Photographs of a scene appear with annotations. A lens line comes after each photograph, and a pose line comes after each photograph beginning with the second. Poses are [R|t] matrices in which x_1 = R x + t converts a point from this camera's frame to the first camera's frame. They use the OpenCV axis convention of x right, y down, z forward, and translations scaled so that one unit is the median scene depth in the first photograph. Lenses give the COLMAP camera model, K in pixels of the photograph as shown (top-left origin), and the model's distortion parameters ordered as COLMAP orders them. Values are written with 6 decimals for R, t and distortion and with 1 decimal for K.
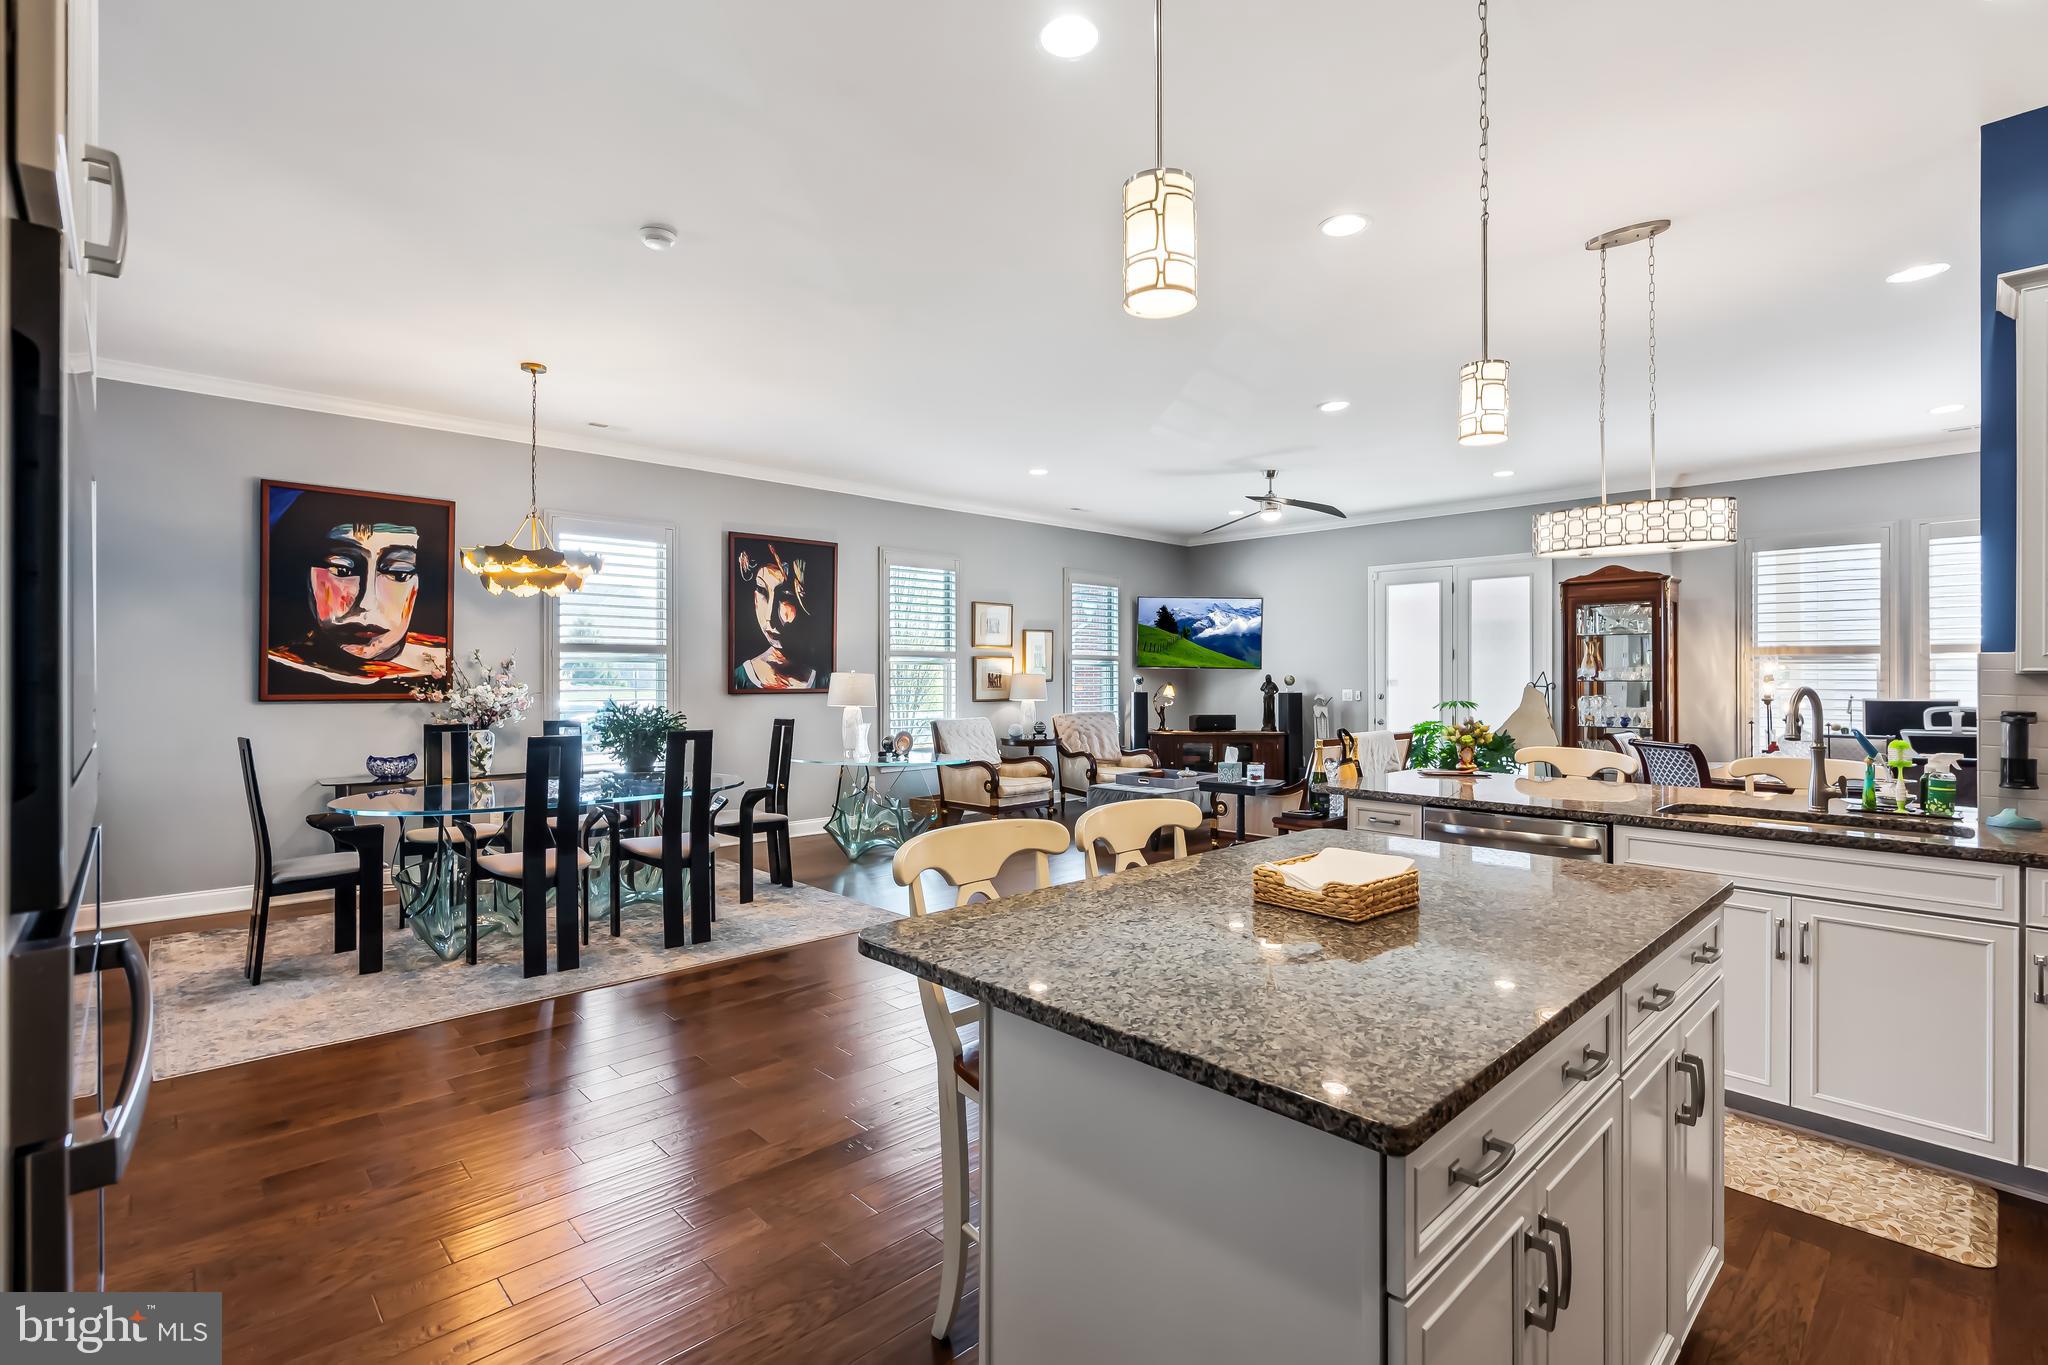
lens RADIAL K [[931.7, 0, 1016.6], [0, 931.7, 682.3], [0, 0, 1]] dist [-0.004899, 0.001946]
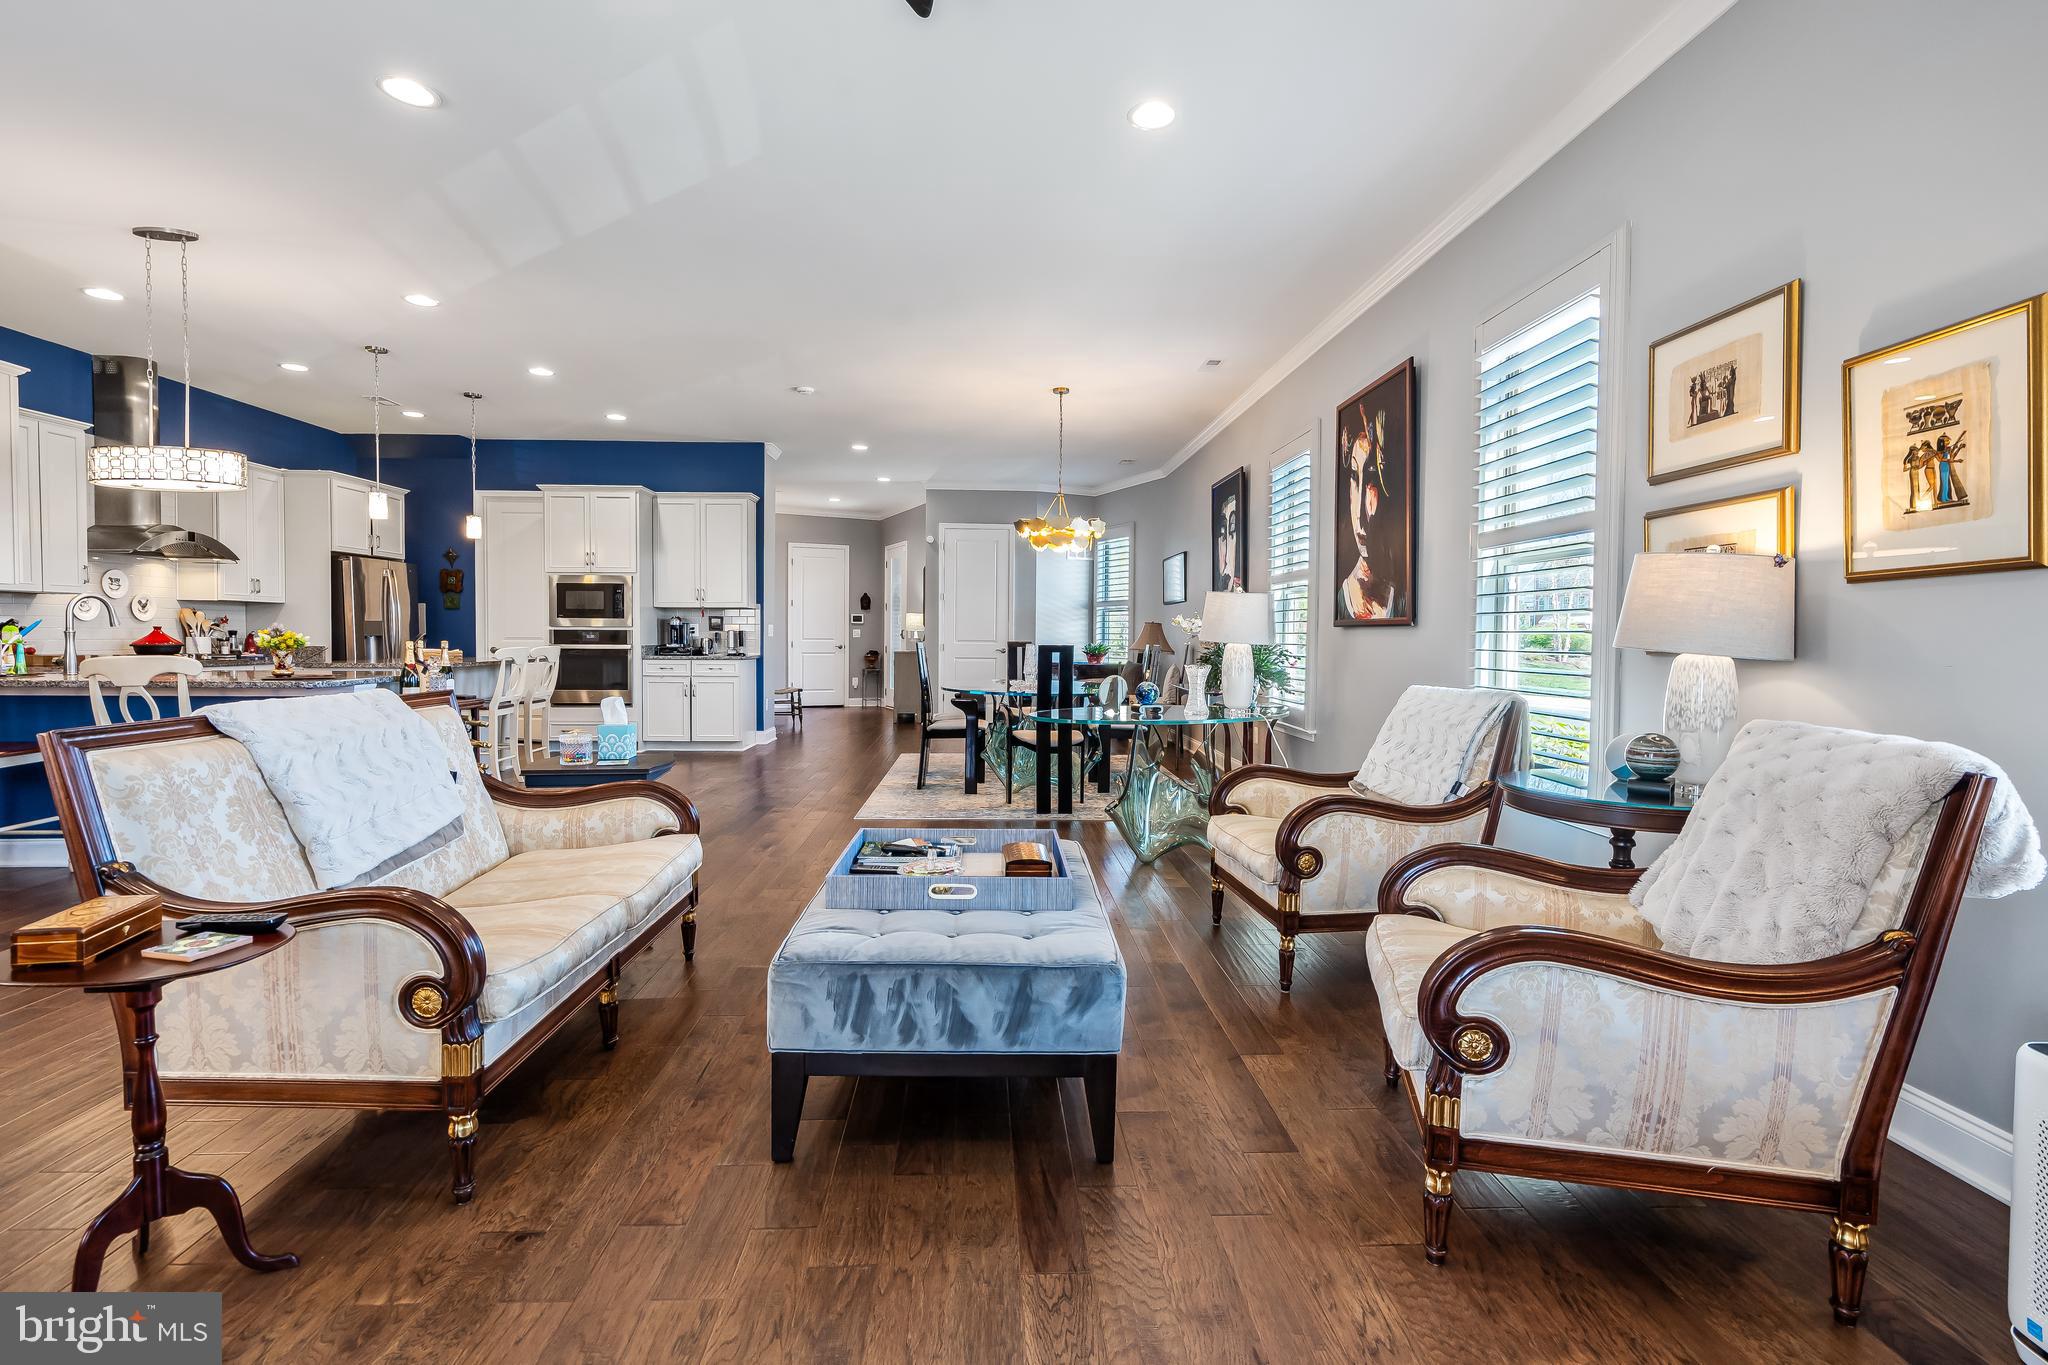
lens RADIAL K [[931.7, 0, 1029.1], [0, 931.7, 663.4], [0, 0, 1]] dist [-0.004899, 0.001946]
pose [[-0.638419, 0.019476, -0.769443, 0.400962], [-0.010845, 0.999353, 0.034294, 0.018581], [0.769613, 0.030239, -0.637794, 1.223720]]
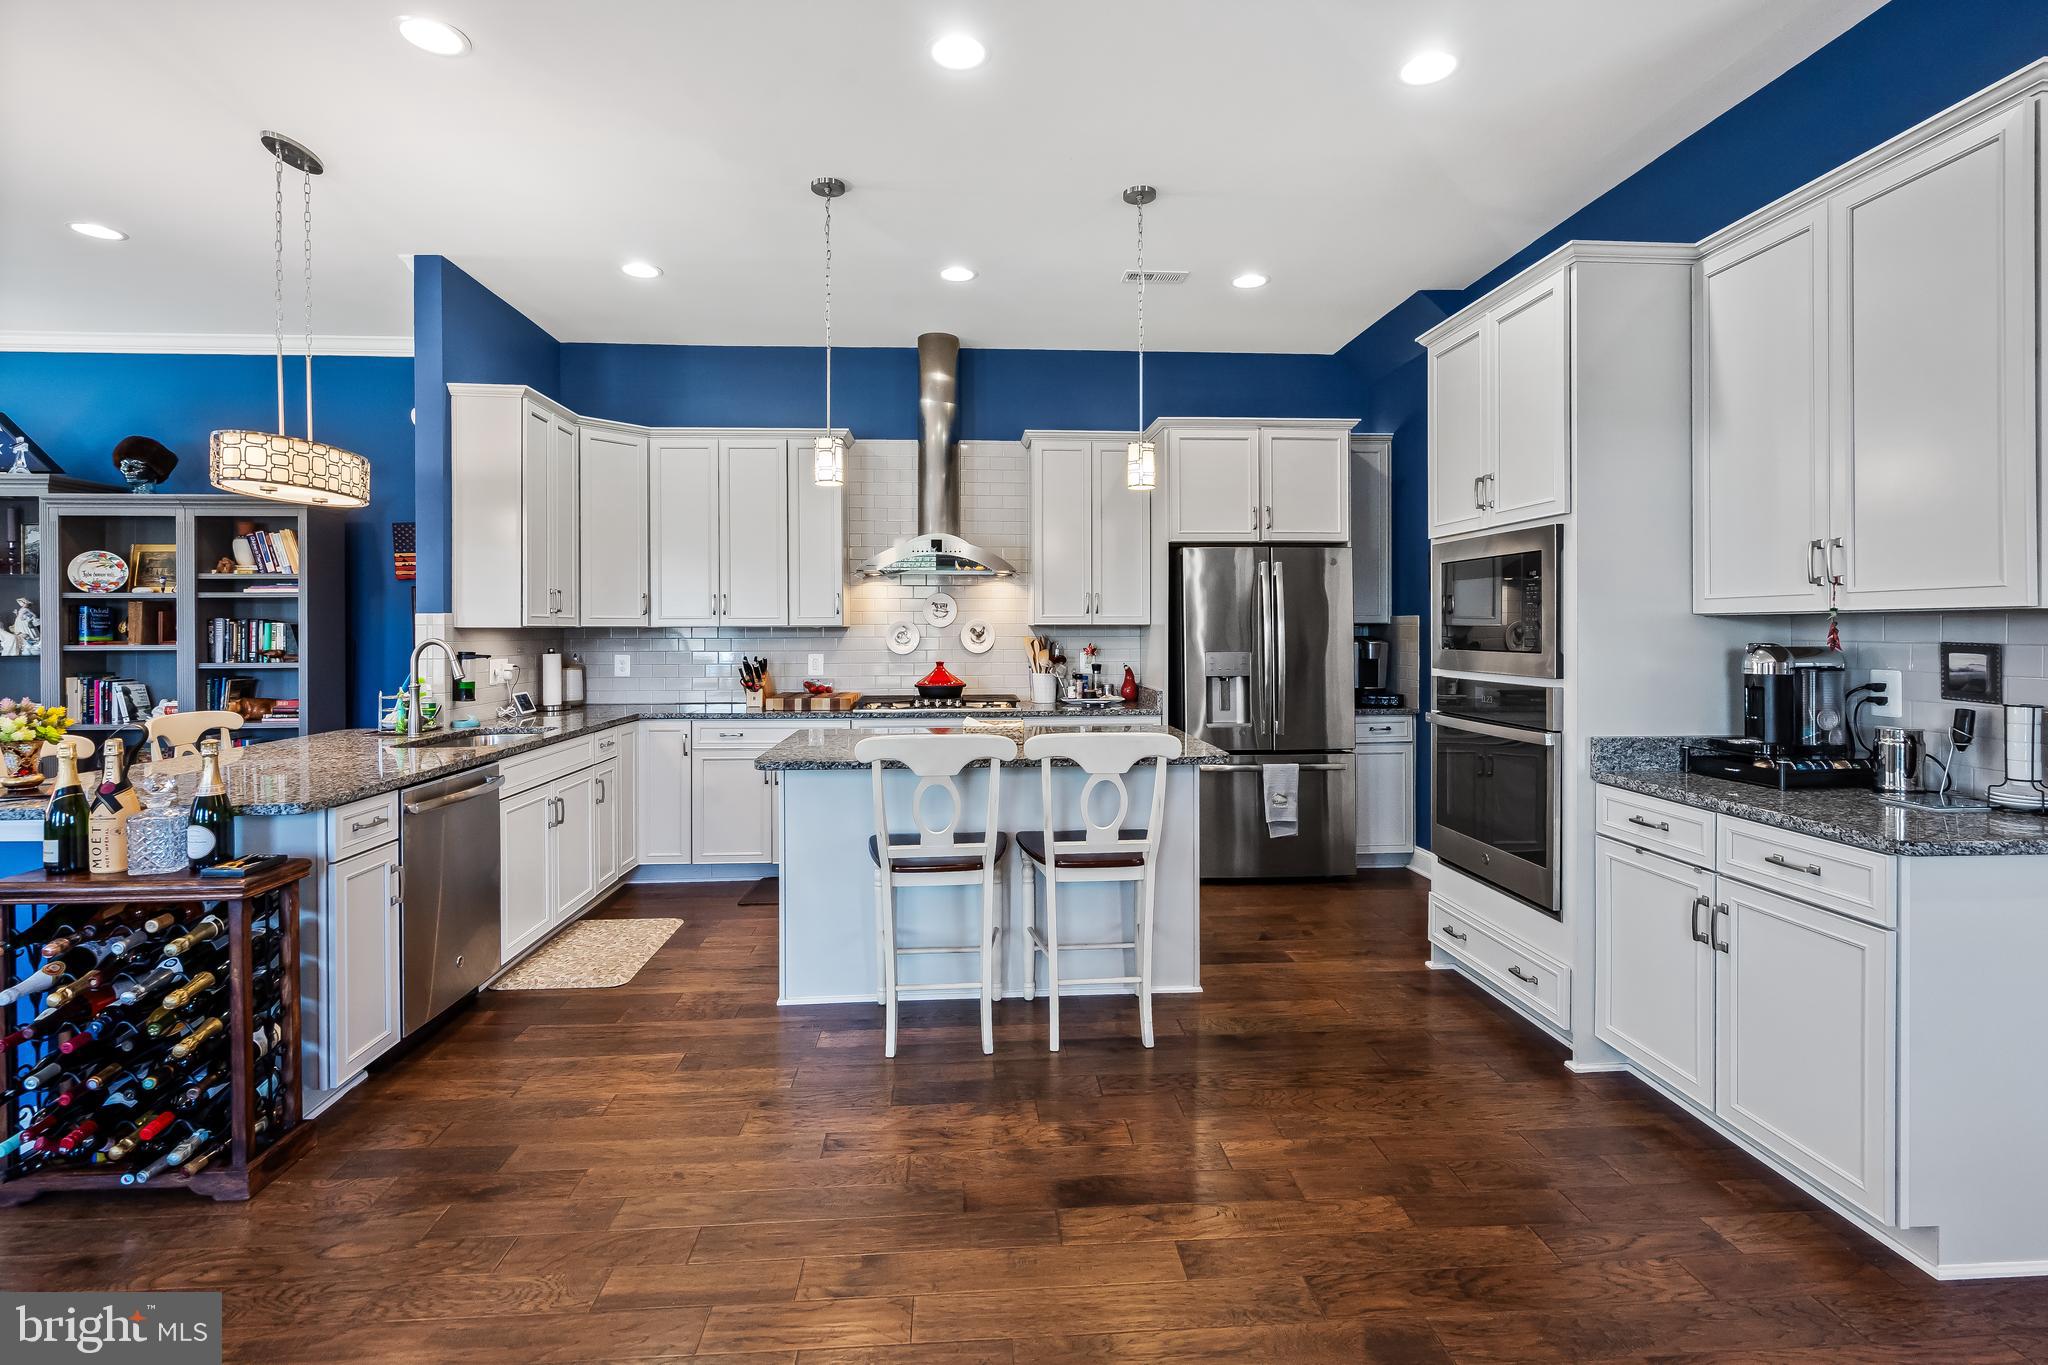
lens RADIAL K [[931.7, 0, 1004.4], [0, 931.7, 633.6], [0, 0, 1]] dist [-0.004899, 0.001946]
pose [[-0.773038, -0.000045, 0.634359, -0.218401], [0.007535, 0.999929, 0.009252, -0.004819], [-0.634315, 0.011932, -0.772983, 0.569163]]
